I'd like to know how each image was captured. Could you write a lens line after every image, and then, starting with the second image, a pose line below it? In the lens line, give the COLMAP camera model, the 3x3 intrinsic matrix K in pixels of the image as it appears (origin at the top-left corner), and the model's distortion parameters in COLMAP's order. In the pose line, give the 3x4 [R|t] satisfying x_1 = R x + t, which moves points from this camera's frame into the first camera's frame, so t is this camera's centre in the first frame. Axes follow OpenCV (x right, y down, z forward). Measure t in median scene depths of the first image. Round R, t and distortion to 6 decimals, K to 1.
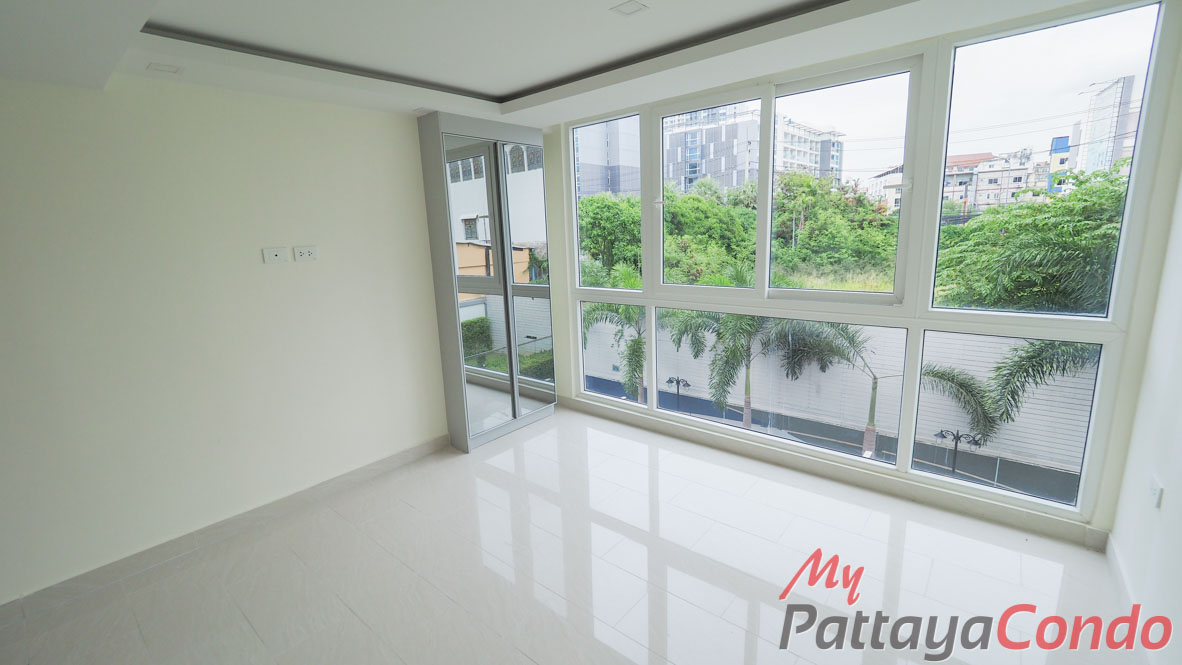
lens RADIAL K [[516.4, 0, 567.9], [0, 516.4, 337.5], [0, 0, 1]] dist [0.001187, -0.001222]
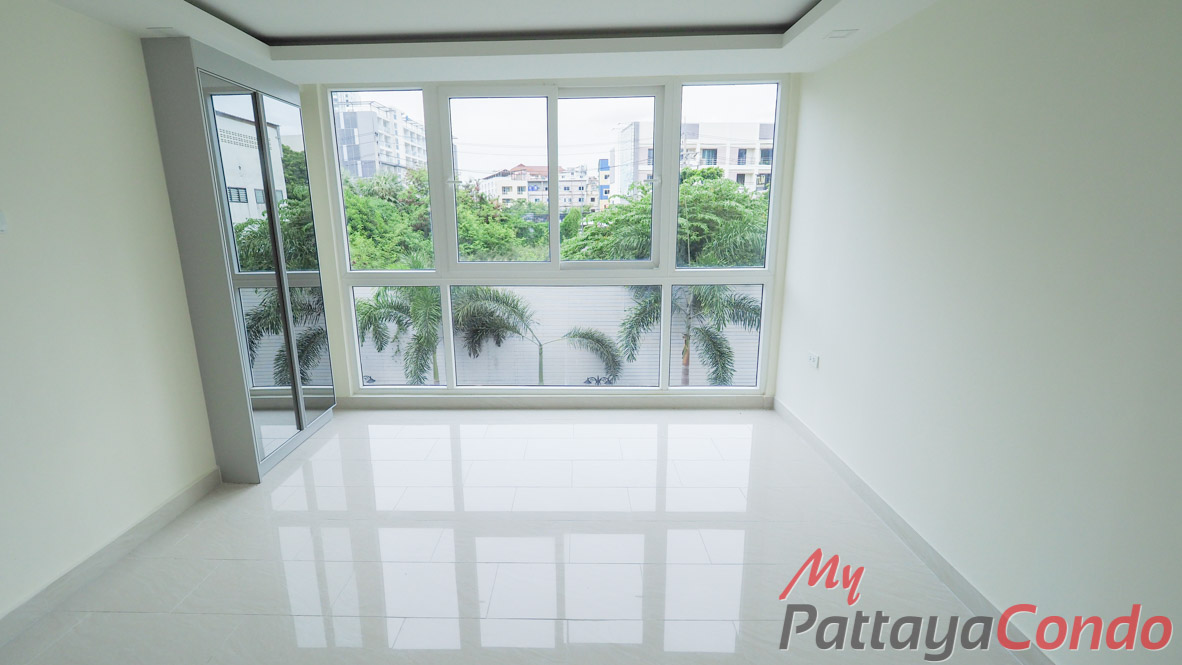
lens RADIAL K [[516.4, 0, 567.9], [0, 516.4, 337.5], [0, 0, 1]] dist [0.001187, -0.001222]
pose [[0.761192, -0.120624, 0.637210, -0.108843], [0.113997, 0.992138, 0.051635, 0.005114], [-0.638429, 0.033336, 0.768959, 0.027342]]
